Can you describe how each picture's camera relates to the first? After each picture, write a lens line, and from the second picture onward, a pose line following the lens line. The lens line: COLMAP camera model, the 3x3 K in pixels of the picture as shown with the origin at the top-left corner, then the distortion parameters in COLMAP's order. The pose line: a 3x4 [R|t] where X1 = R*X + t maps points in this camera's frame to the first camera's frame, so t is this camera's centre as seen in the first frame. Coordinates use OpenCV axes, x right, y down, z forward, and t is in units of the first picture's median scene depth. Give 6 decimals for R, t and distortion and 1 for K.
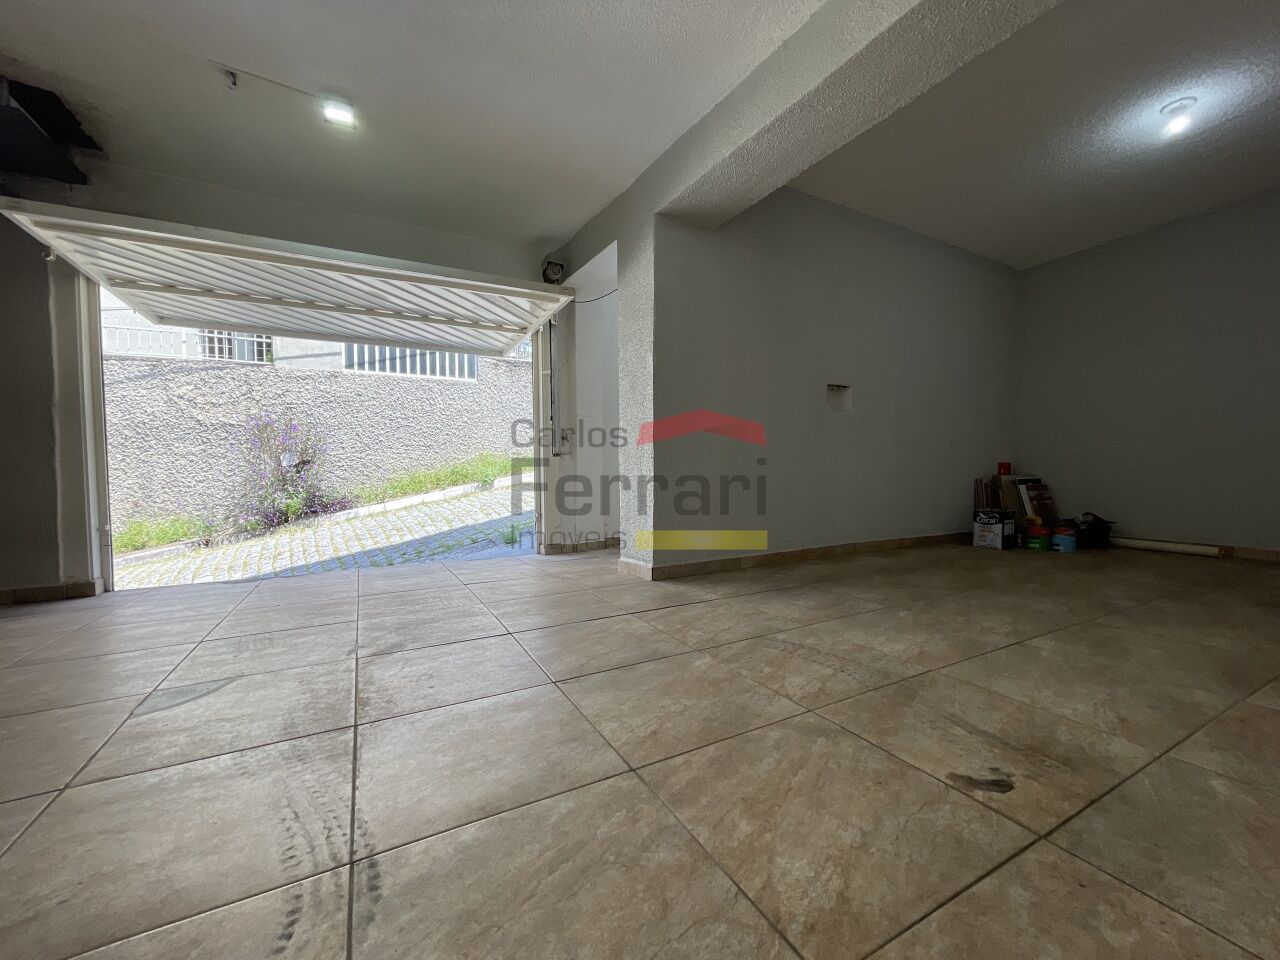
lens RADIAL K [[519.0, 0, 648.5], [0, 519.0, 482.9], [0, 0, 1]] dist [0.001528, 0.004216]
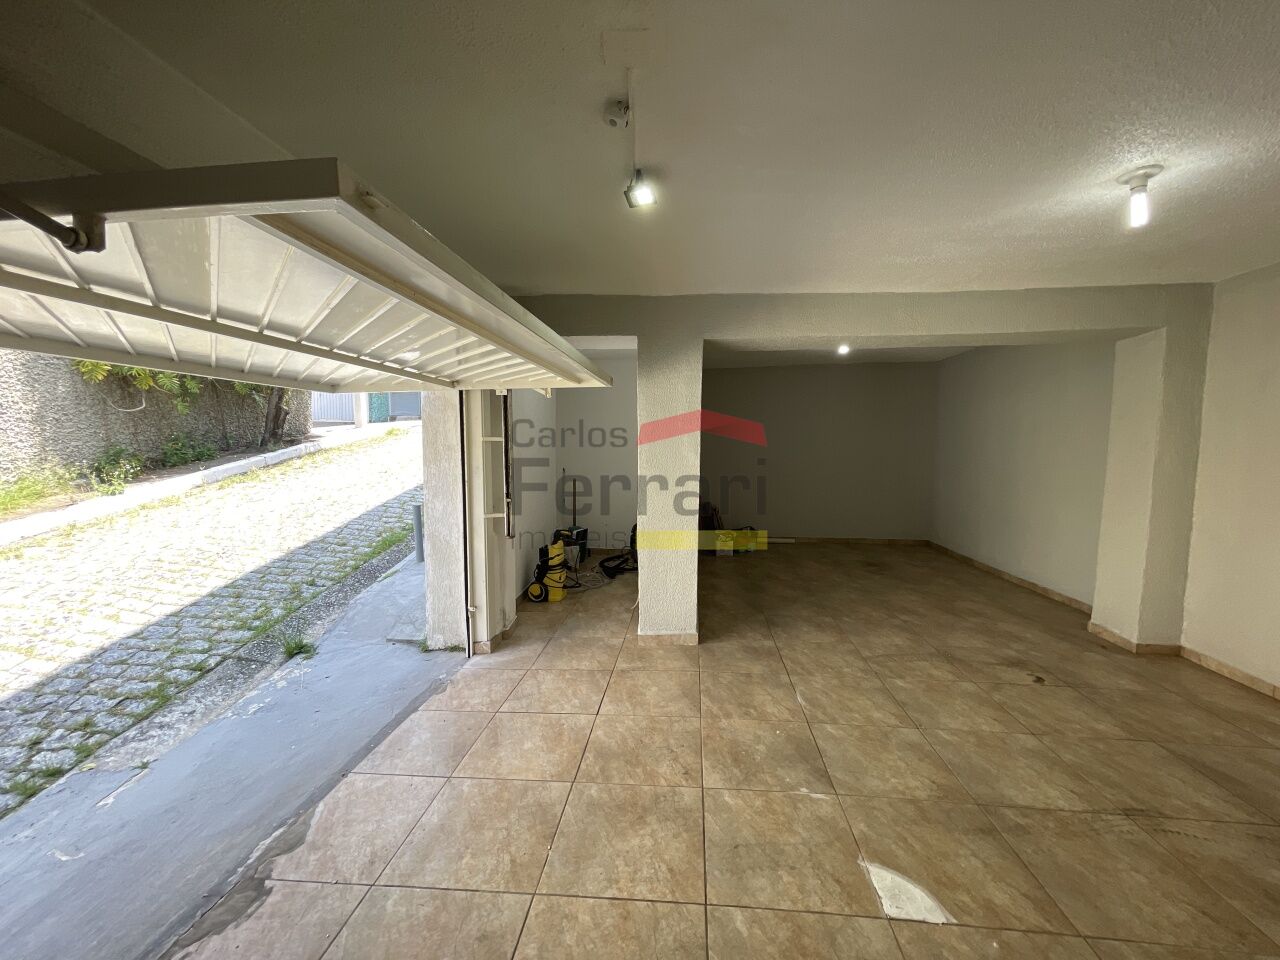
lens RADIAL K [[519.0, 0, 648.5], [0, 519.0, 482.9], [0, 0, 1]] dist [0.001528, 0.004216]
pose [[0.558574, -0.056257, 0.827544, -1.187340], [0.019376, 0.998310, 0.054787, -0.292240], [-0.829228, -0.014568, 0.558720, 0.495515]]
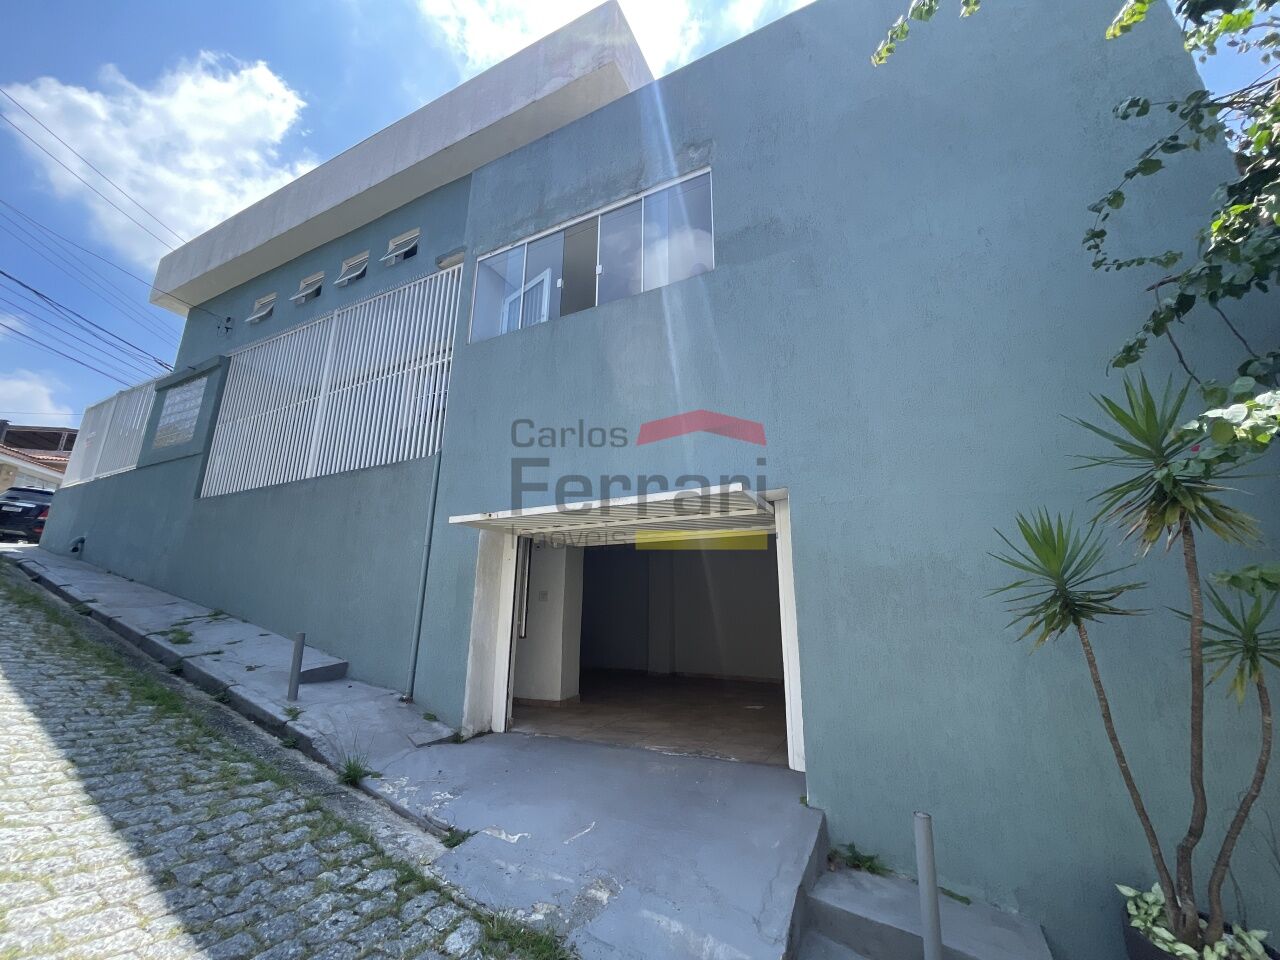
lens RADIAL K [[517.0, 0, 645.8], [0, 517.0, 480.5], [0, 0, 1]] dist [-0.000995, 0.012632]
pose [[-0.566082, 0.219741, 0.794522, -2.203989], [0.024825, 0.967924, -0.250013, -0.148006], [-0.823975, -0.121804, -0.553380, 2.311480]]
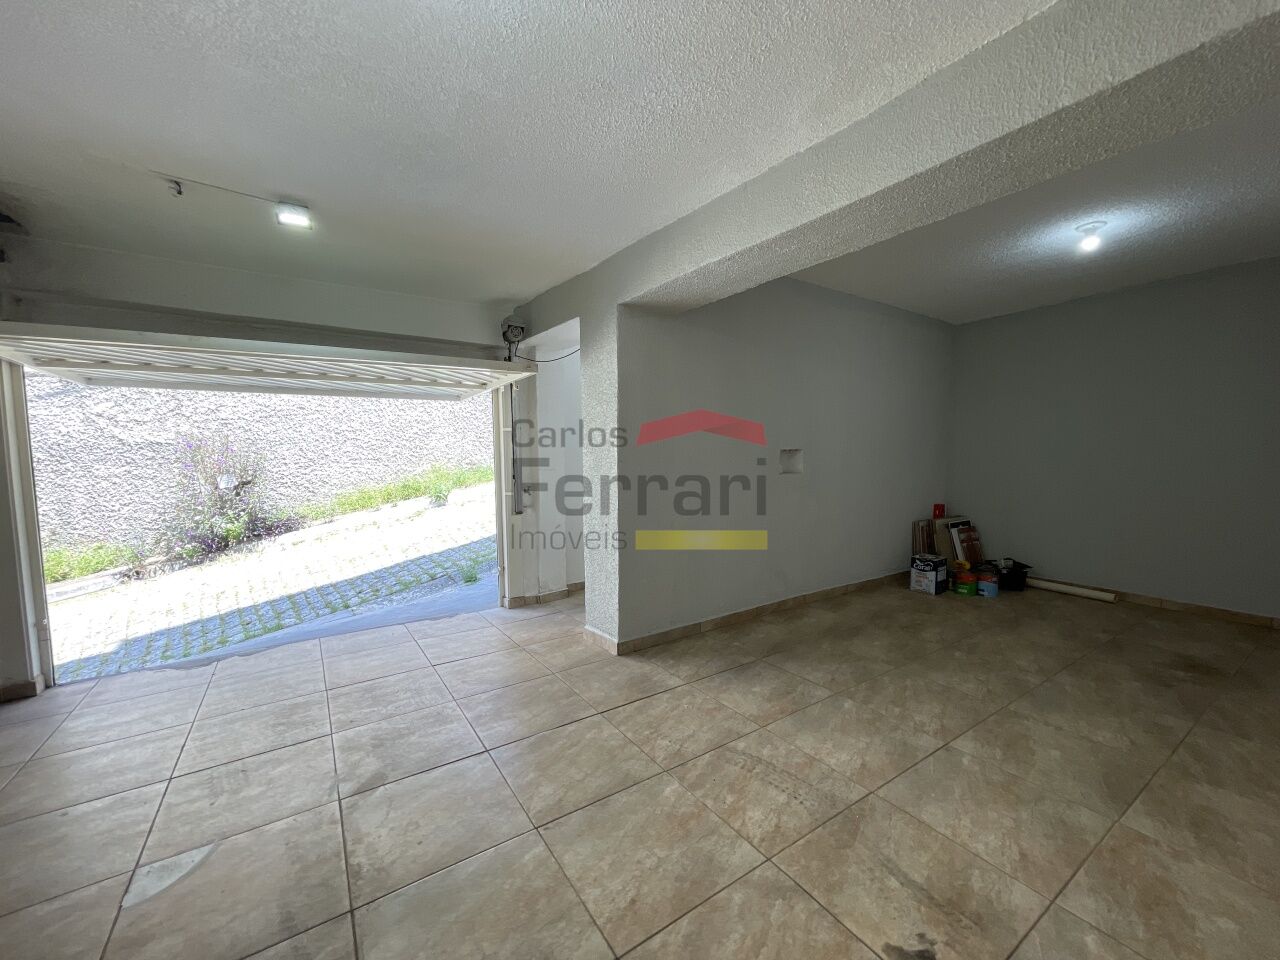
lens RADIAL K [[518.4, 0, 647.4], [0, 518.4, 488.2], [0, 0, 1]] dist [0.002424, 0.003269]
pose [[0.996301, -0.008621, 0.085503, -0.022987], [0.004889, 0.999030, 0.043769, -0.227042], [-0.085798, -0.043189, 0.995376, -0.039491]]
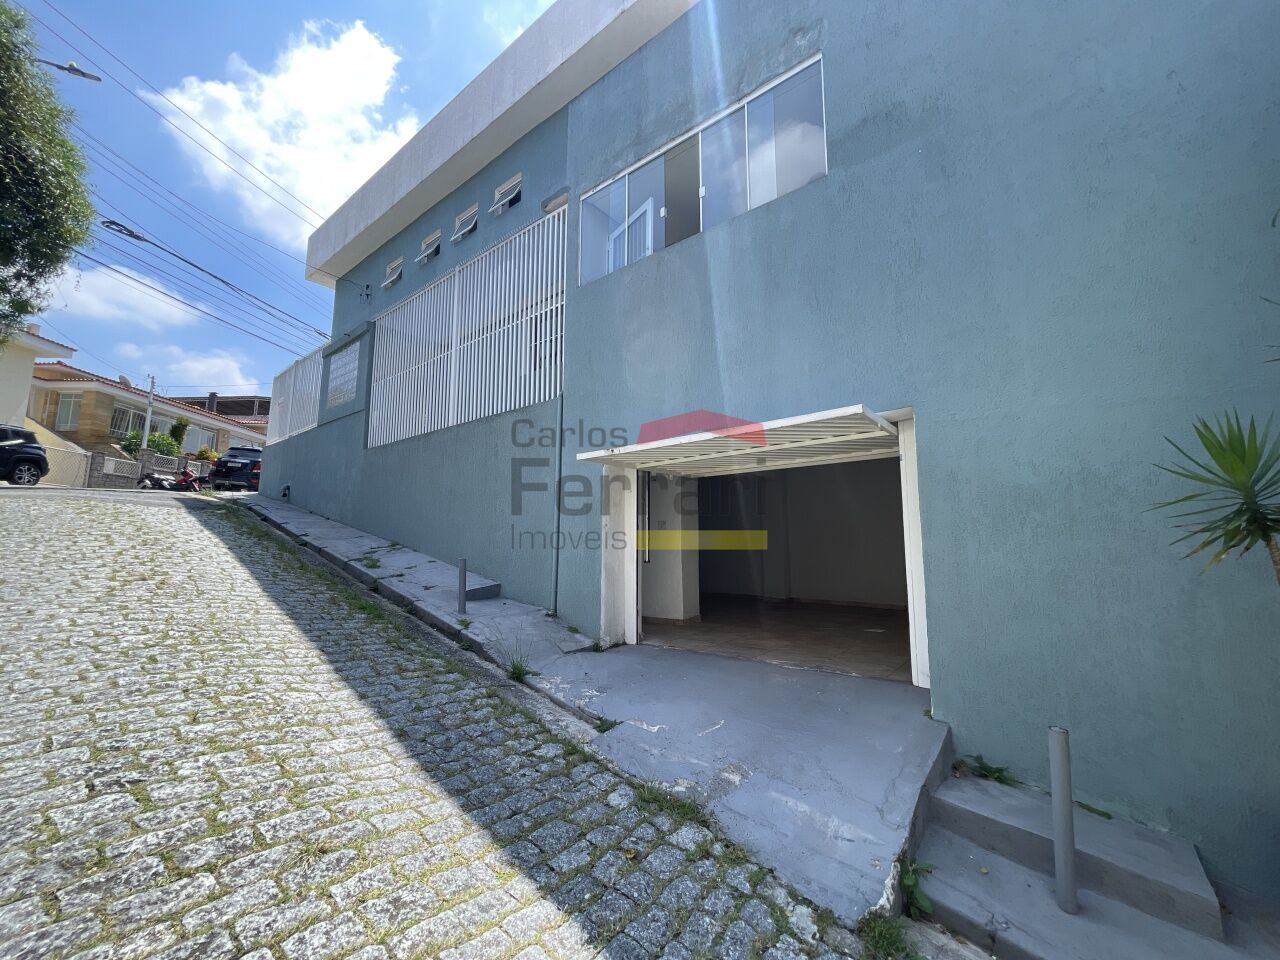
lens RADIAL K [[519.0, 0, 648.5], [0, 519.0, 482.9], [0, 0, 1]] dist [0.001528, 0.004216]
pose [[-0.384399, 0.128253, 0.914215, -2.237926], [0.034476, 0.991606, -0.124615, -0.133630], [-0.922523, -0.016383, -0.385594, 2.352850]]
